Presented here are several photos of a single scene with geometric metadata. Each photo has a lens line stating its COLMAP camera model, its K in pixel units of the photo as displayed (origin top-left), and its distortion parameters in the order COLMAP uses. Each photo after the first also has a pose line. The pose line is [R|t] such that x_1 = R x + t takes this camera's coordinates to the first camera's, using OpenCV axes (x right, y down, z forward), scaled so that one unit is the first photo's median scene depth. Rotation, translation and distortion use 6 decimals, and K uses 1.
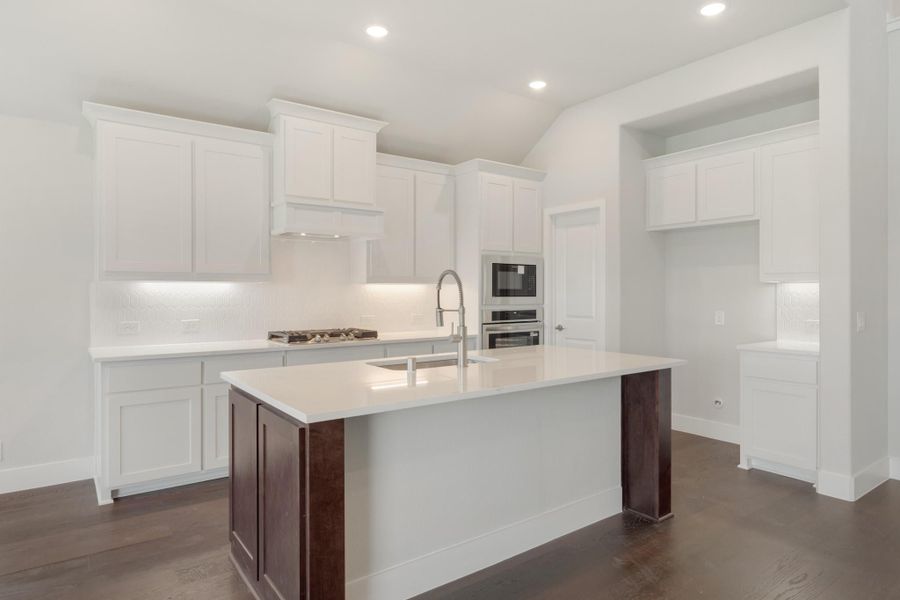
lens RADIAL K [[535.7, 0, 447.0], [0, 535.7, 295.1], [0, 0, 1]] dist [-0.002714, -0.001034]
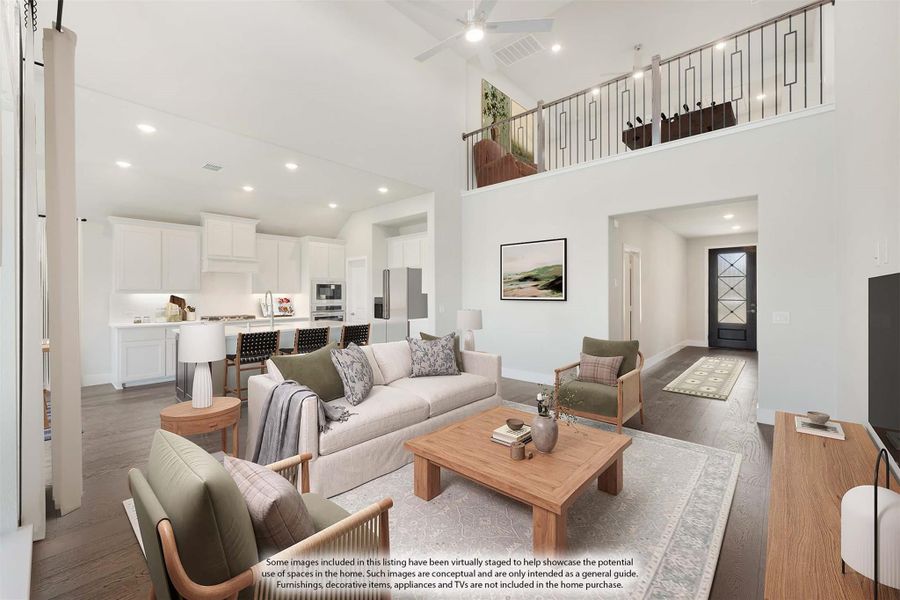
lens RADIAL K [[366.6, 0, 432.8], [0, 366.6, 295.6], [0, 0, 1]] dist [-0.001164, 0.000100]
pose [[0.984944, -0.004256, 0.172819, 0.320506], [0.004874, 0.999983, -0.003155, -0.006660], [-0.172802, 0.003950, 0.984949, -0.596392]]
